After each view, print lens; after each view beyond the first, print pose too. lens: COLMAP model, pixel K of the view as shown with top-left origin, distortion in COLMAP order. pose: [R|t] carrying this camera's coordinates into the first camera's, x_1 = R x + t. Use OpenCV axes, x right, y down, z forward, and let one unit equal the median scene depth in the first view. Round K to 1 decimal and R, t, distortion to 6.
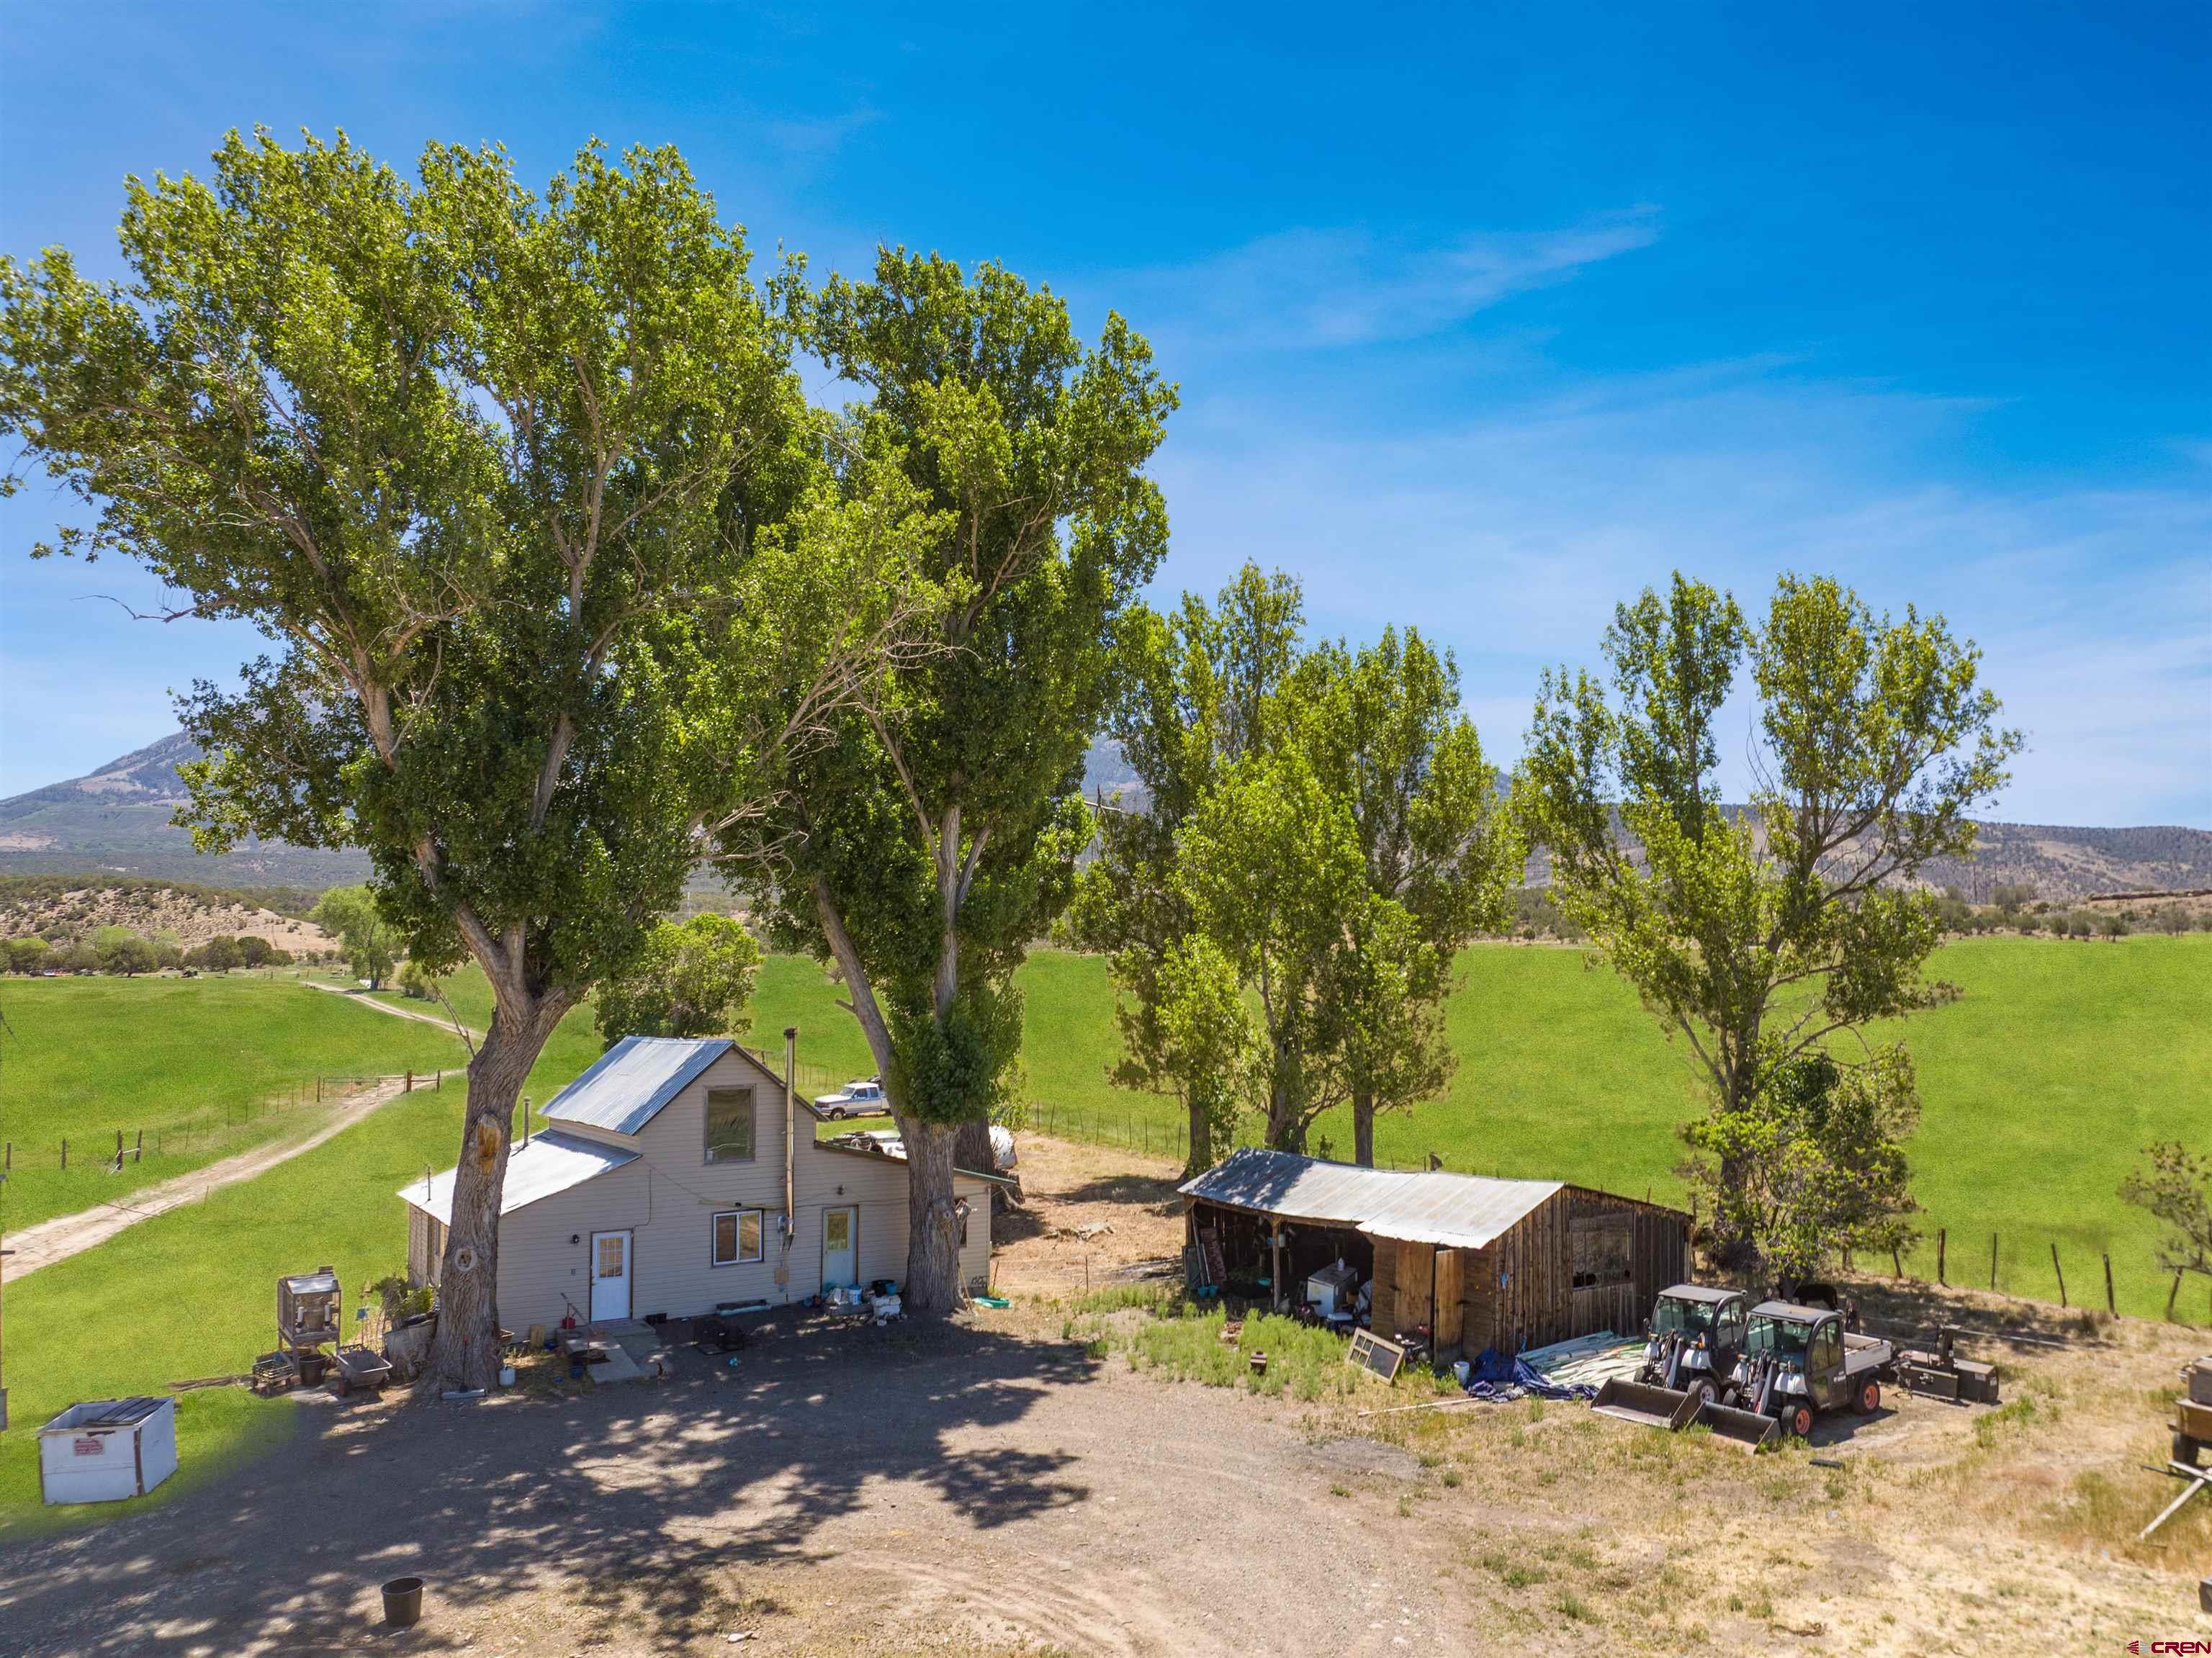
lens RADIAL K [[1556.0, 0, 1099.1], [0, 1556.0, 837.2], [0, 0, 1]] dist [-0.073579, 0.037075]
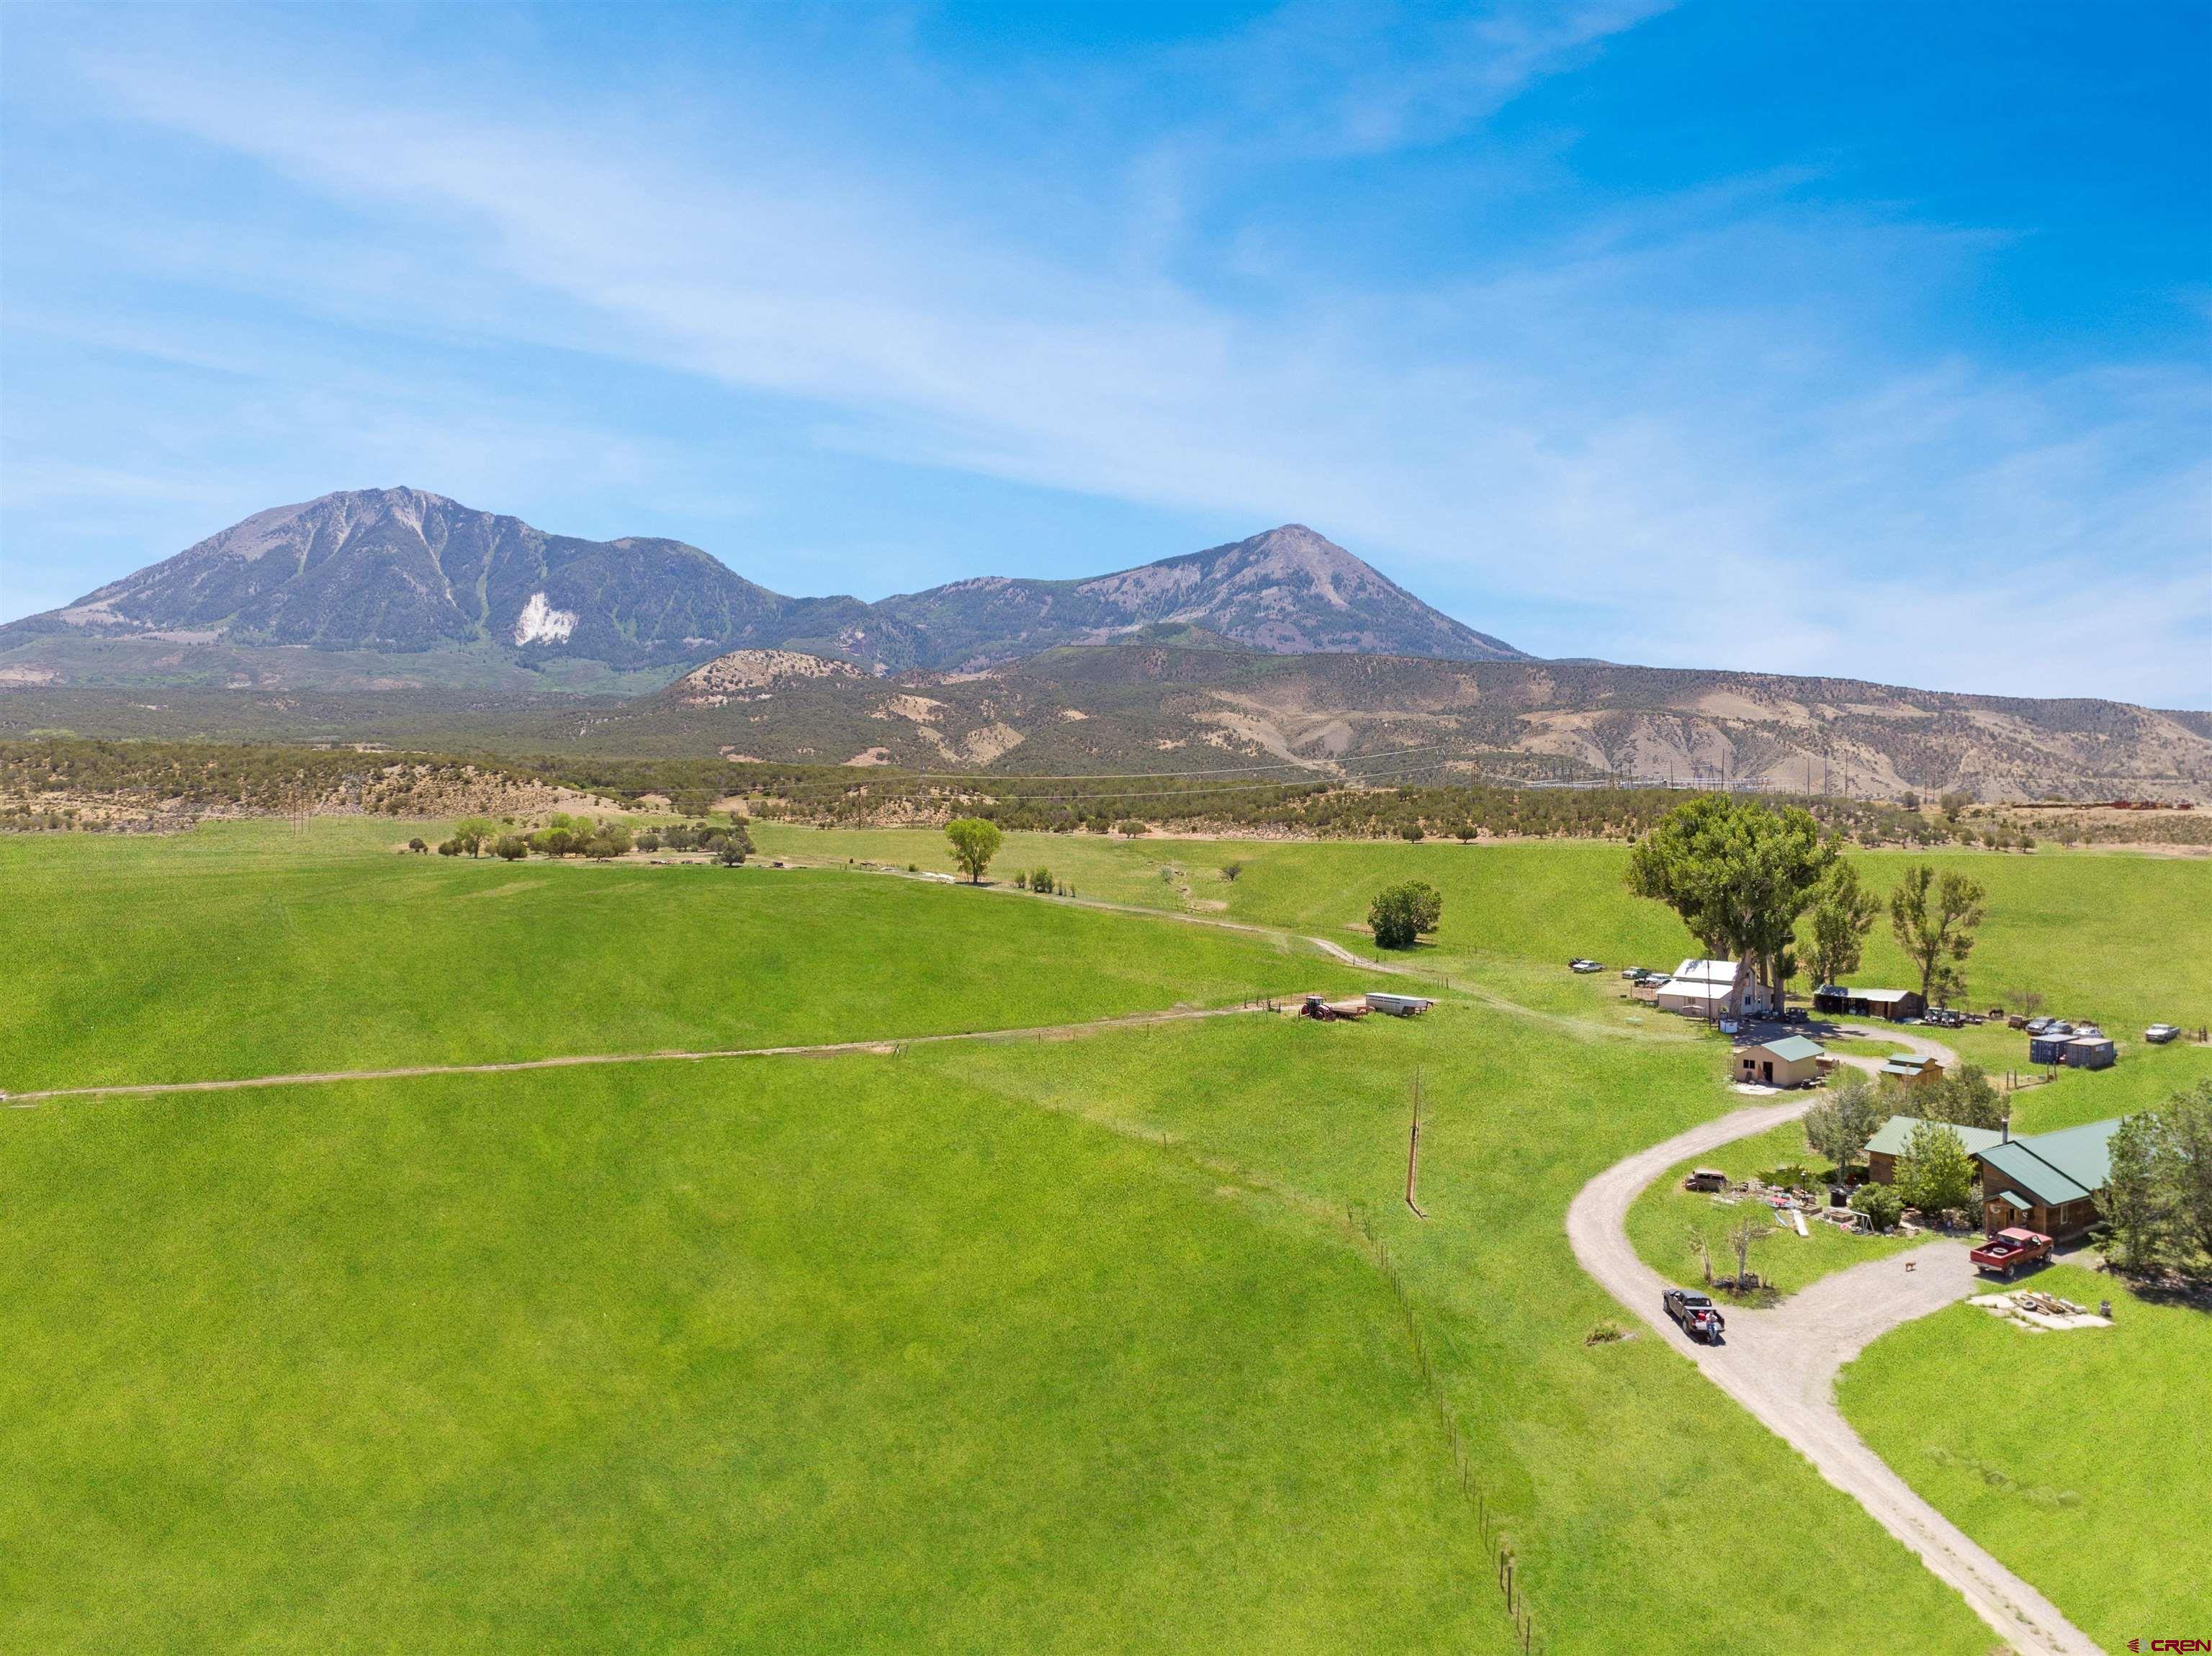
lens RADIAL K [[1556.1, 0, 1099.1], [0, 1556.1, 836.2], [0, 0, 1]] dist [-0.073579, 0.037075]
pose [[0.999213, 0.012766, 0.037562, -0.157859], [-0.016680, 0.994248, 0.105799, -0.048341], [-0.035996, -0.106342, 0.993678, -0.241095]]
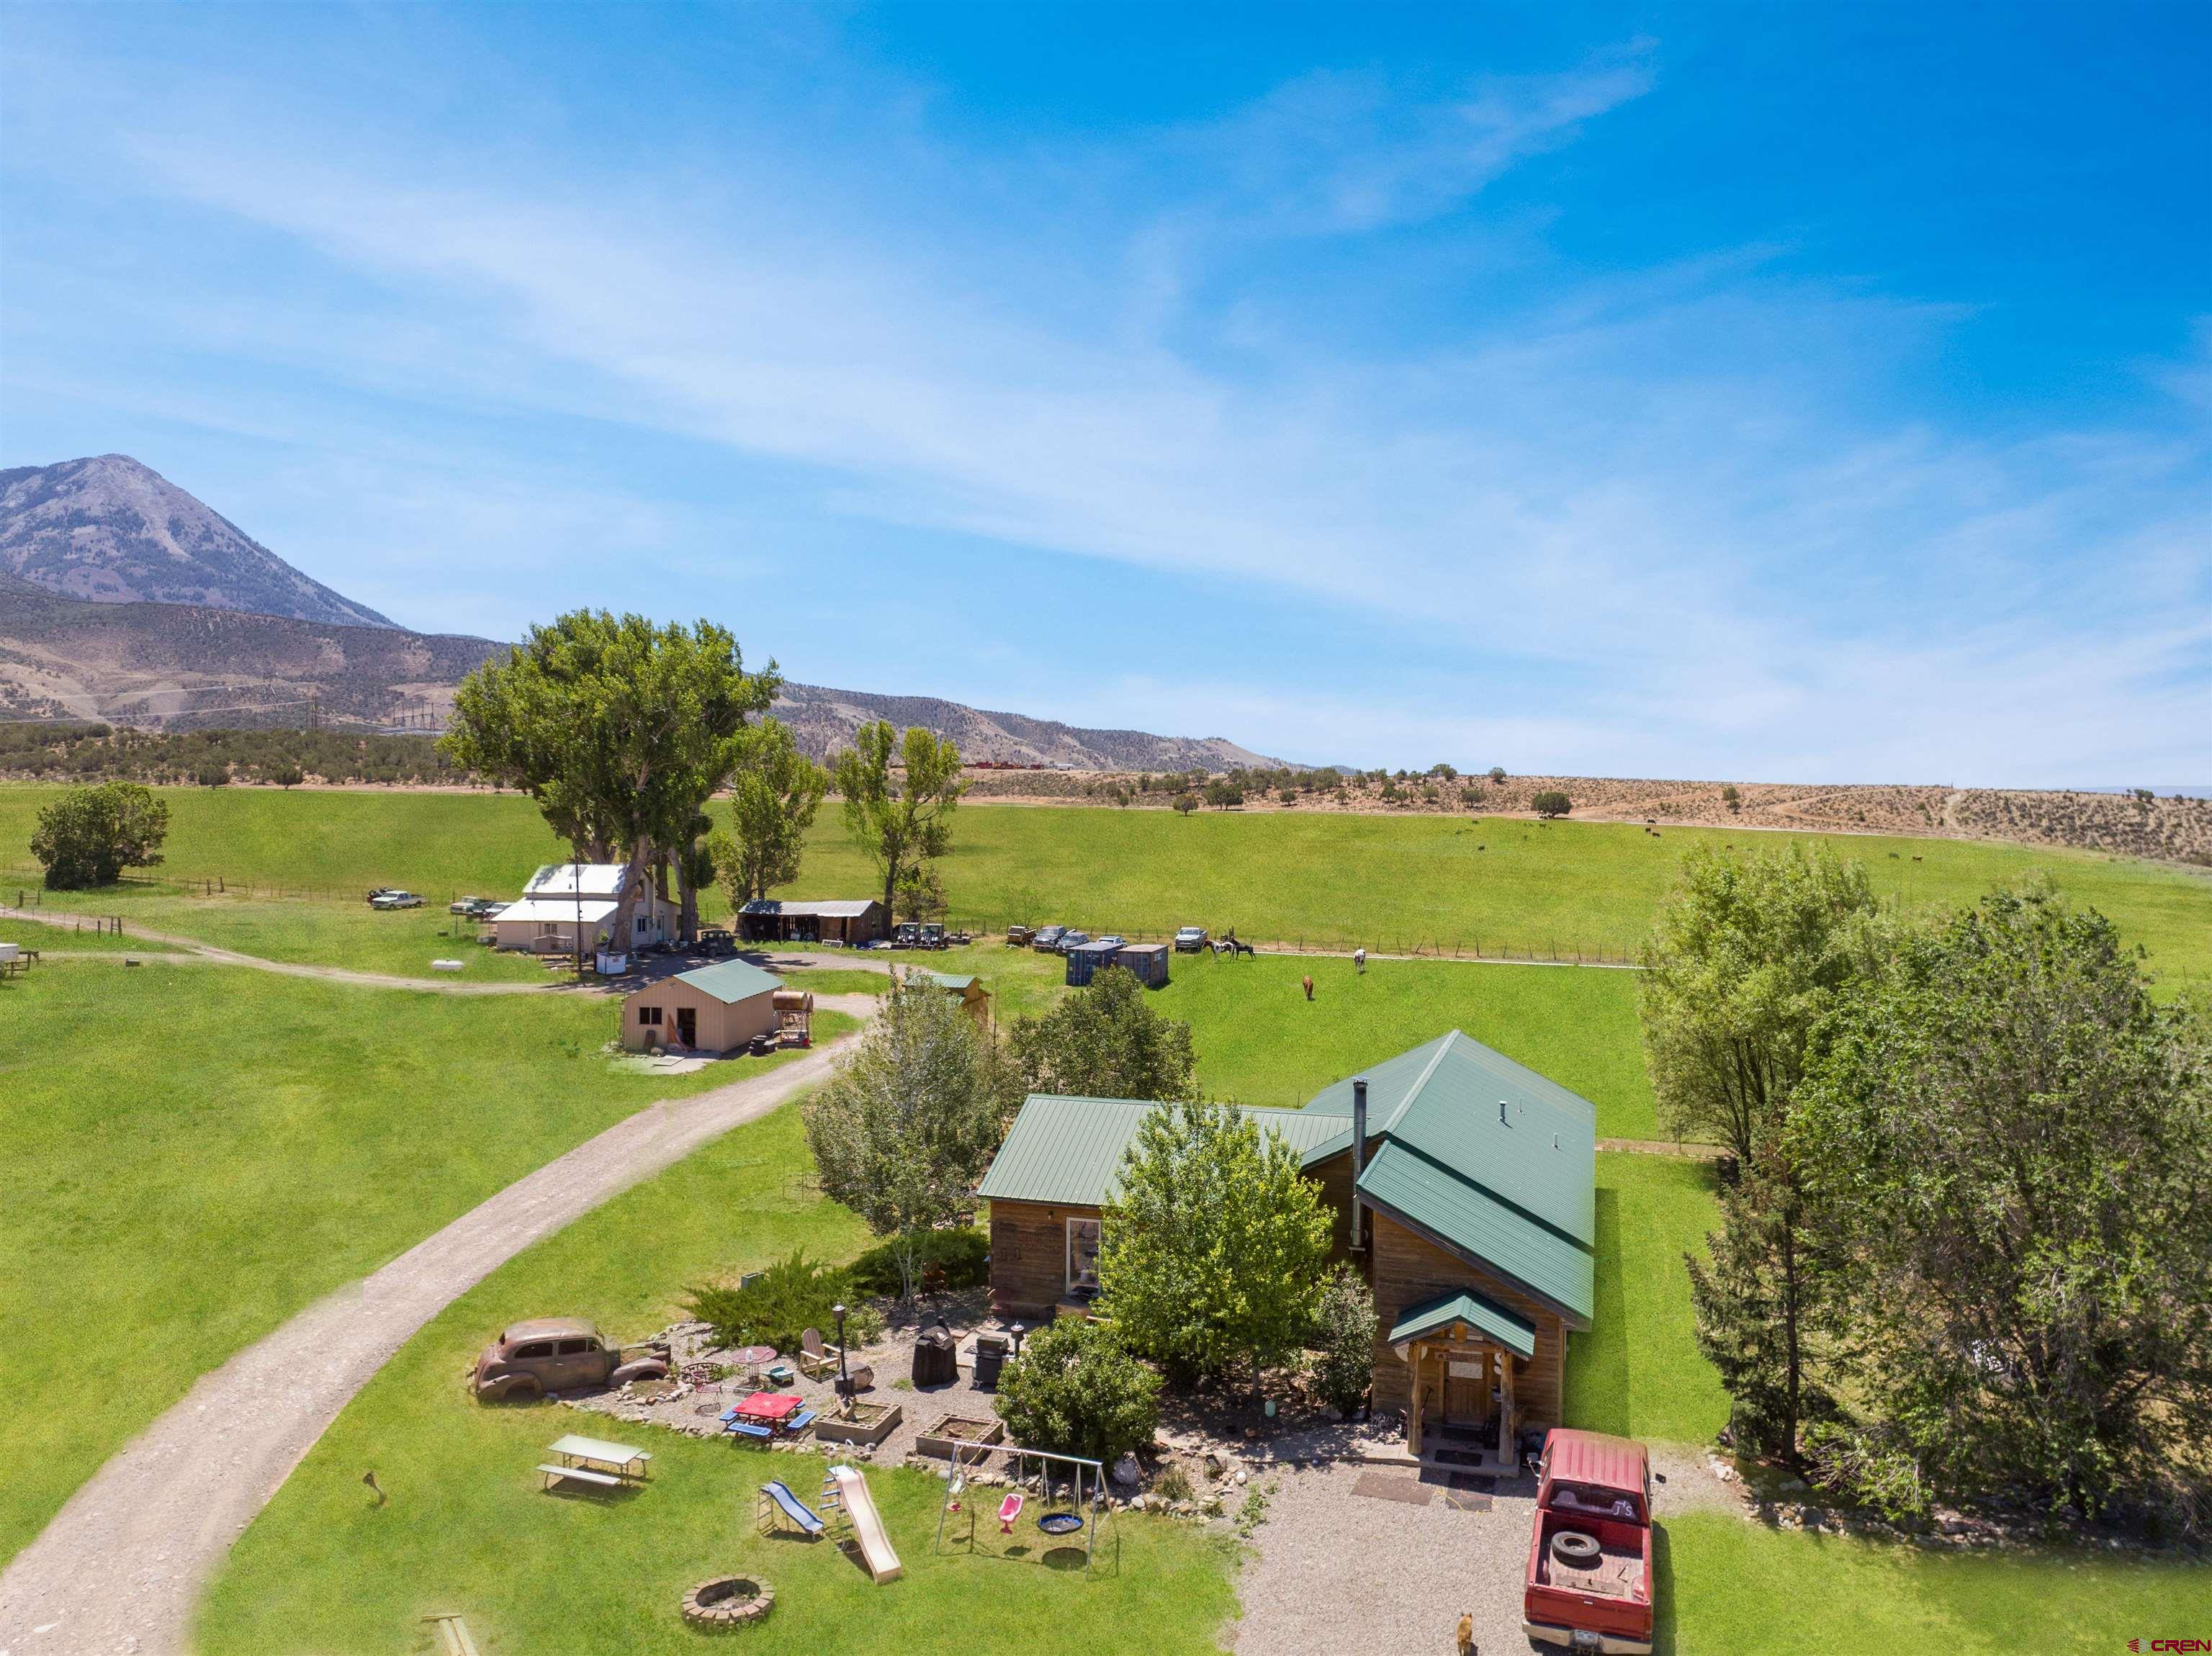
lens RADIAL K [[1556.1, 0, 1099.1], [0, 1556.1, 836.2], [0, 0, 1]] dist [-0.073579, 0.037075]
pose [[0.745325, 0.005496, 0.666678, -0.101120], [-0.076853, 0.994008, 0.077725, -0.015125], [-0.662257, -0.109167, 0.741282, -0.120887]]
